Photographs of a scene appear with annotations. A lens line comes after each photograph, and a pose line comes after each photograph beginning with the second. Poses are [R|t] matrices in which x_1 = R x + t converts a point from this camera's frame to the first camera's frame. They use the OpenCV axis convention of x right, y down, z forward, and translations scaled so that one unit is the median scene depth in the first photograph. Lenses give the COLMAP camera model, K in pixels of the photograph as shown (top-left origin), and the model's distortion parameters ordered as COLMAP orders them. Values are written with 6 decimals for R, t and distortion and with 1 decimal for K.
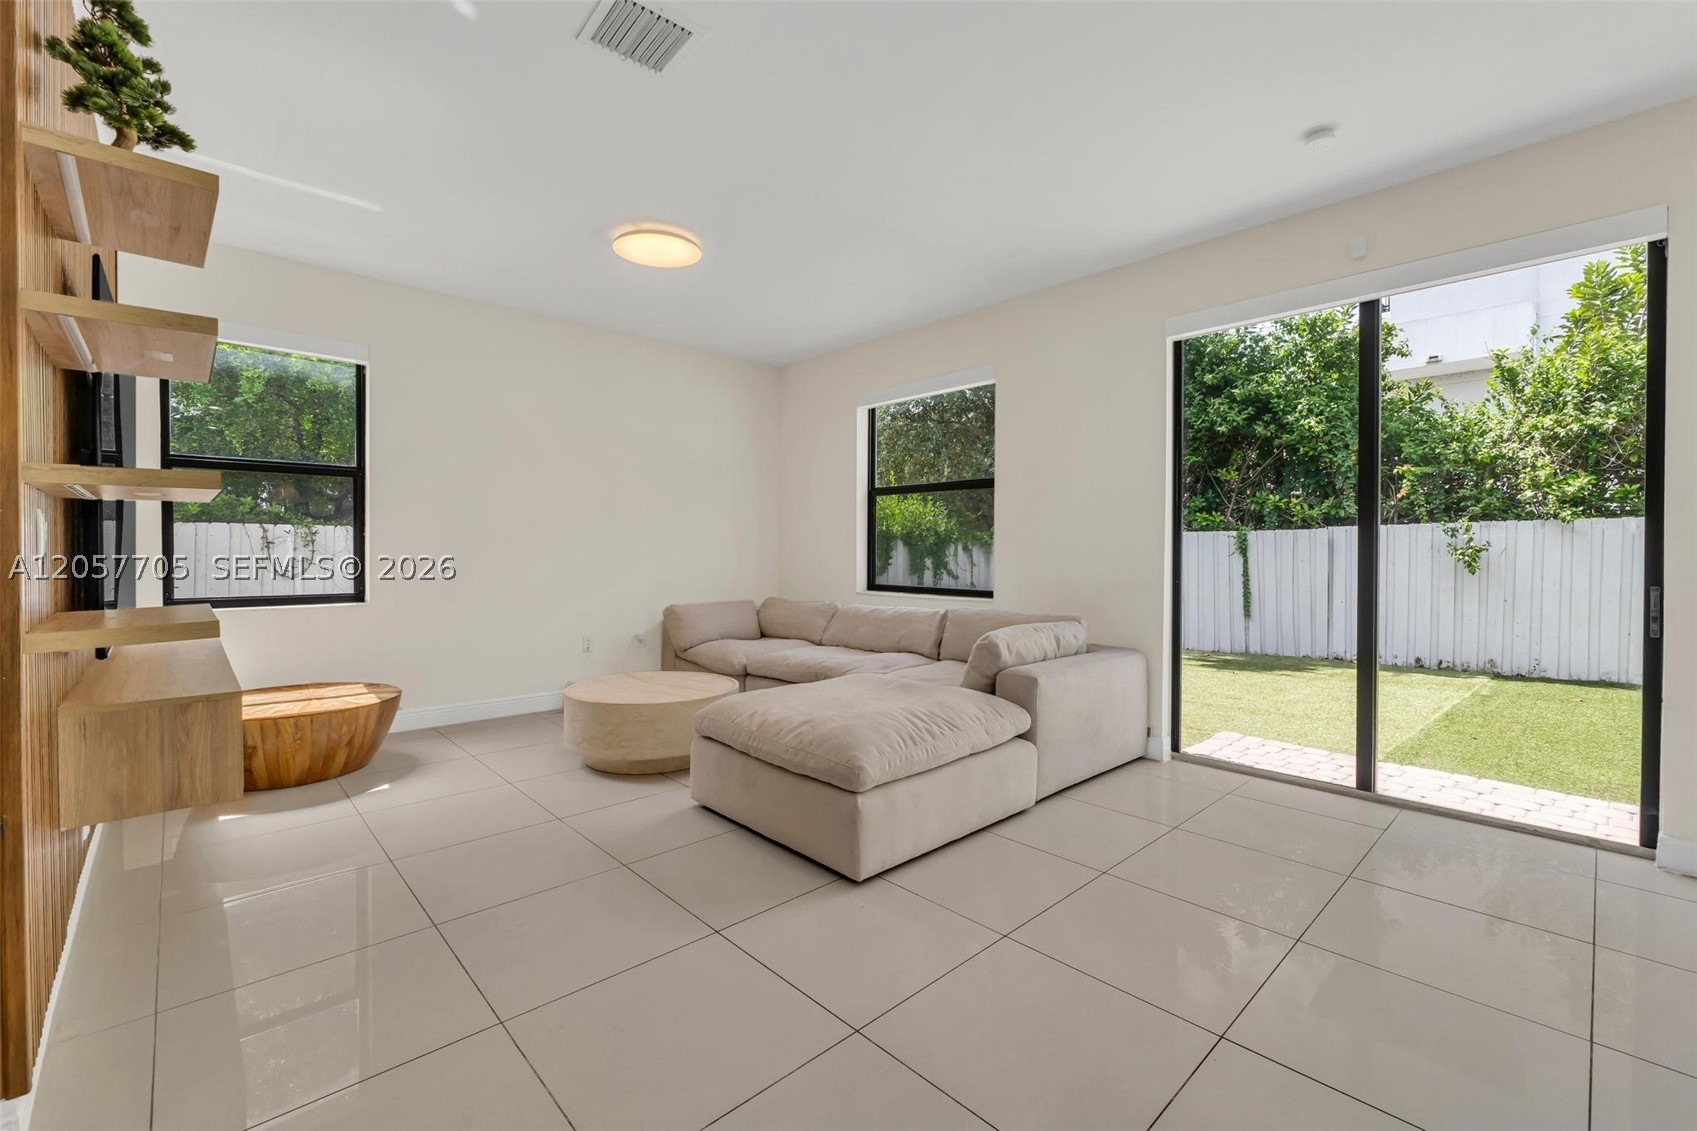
lens RADIAL K [[722.4, 0, 853.4], [0, 722.4, 564.5], [0, 0, 1]] dist [0.000413, 0.000572]
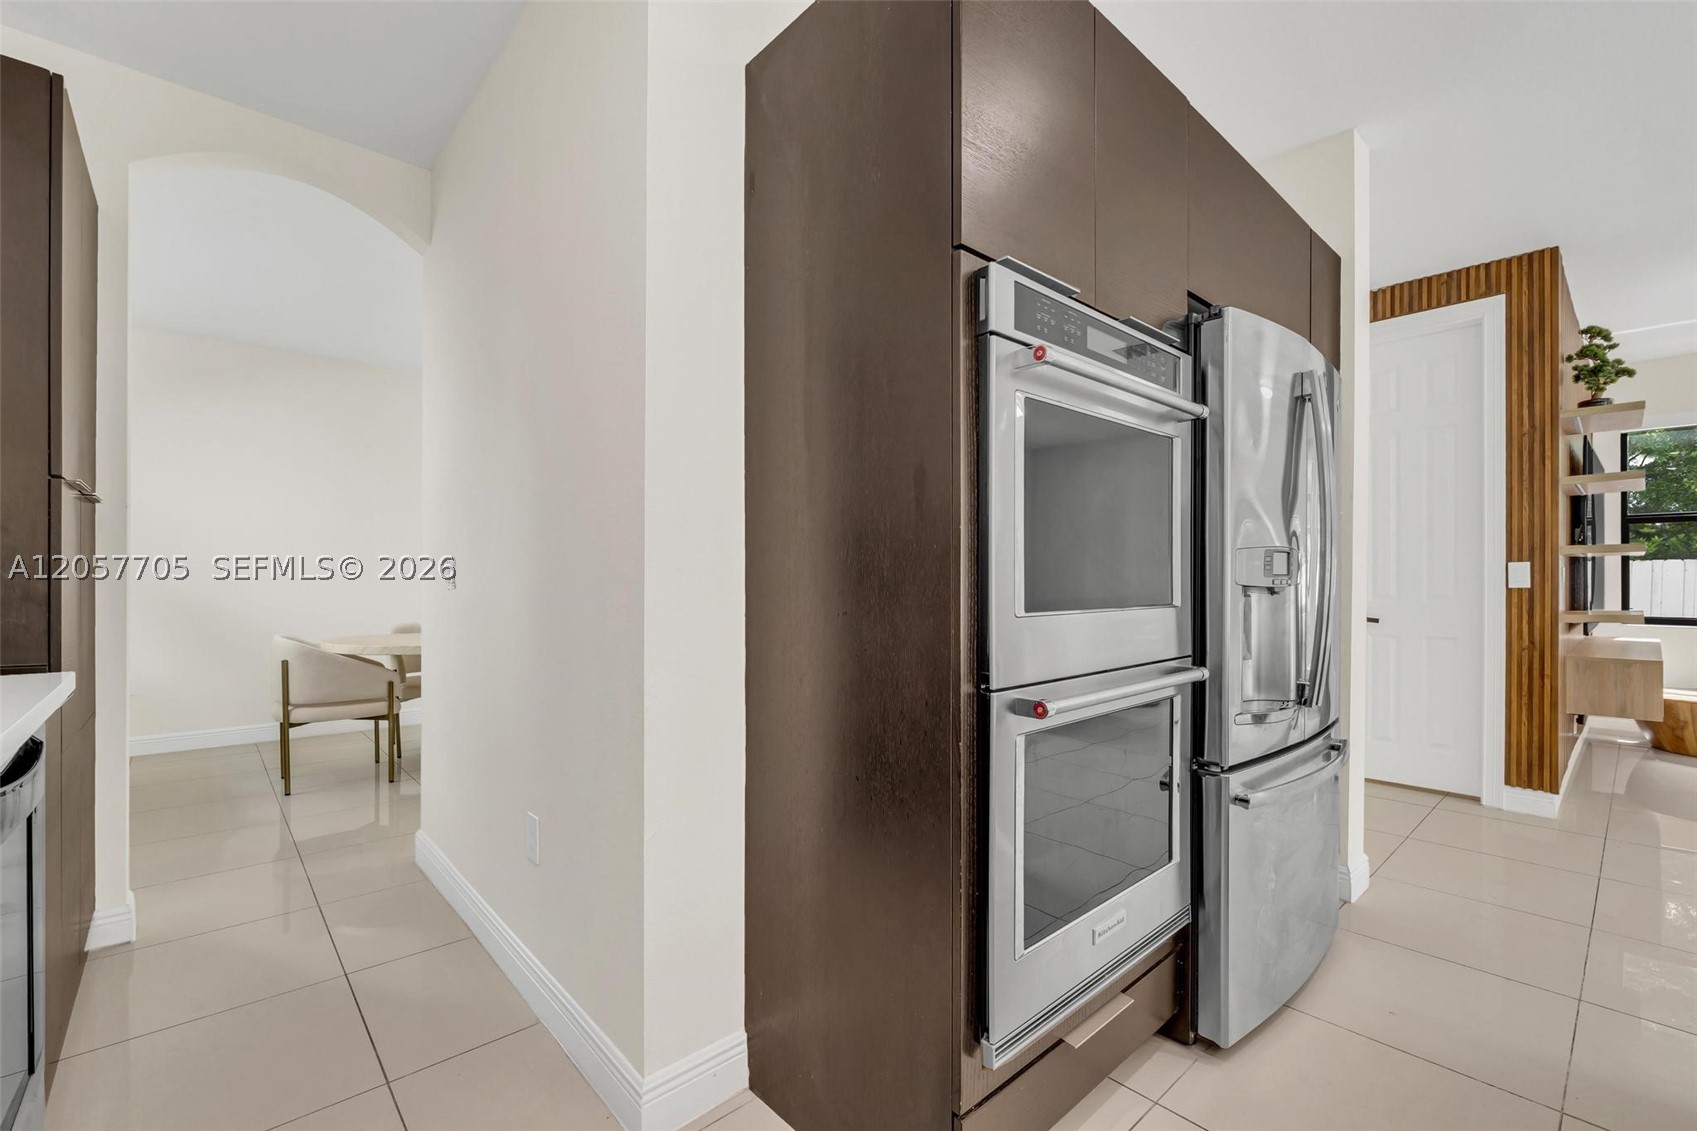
lens RADIAL K [[722.4, 0, 854.9], [0, 722.4, 581.5], [0, 0, 1]] dist [0.000413, 0.000572]
pose [[-0.019035, -0.003673, -0.999812, 0.995652], [-0.013200, 0.999907, -0.003422, 0.012401], [0.999732, 0.013133, -0.019082, -0.980722]]
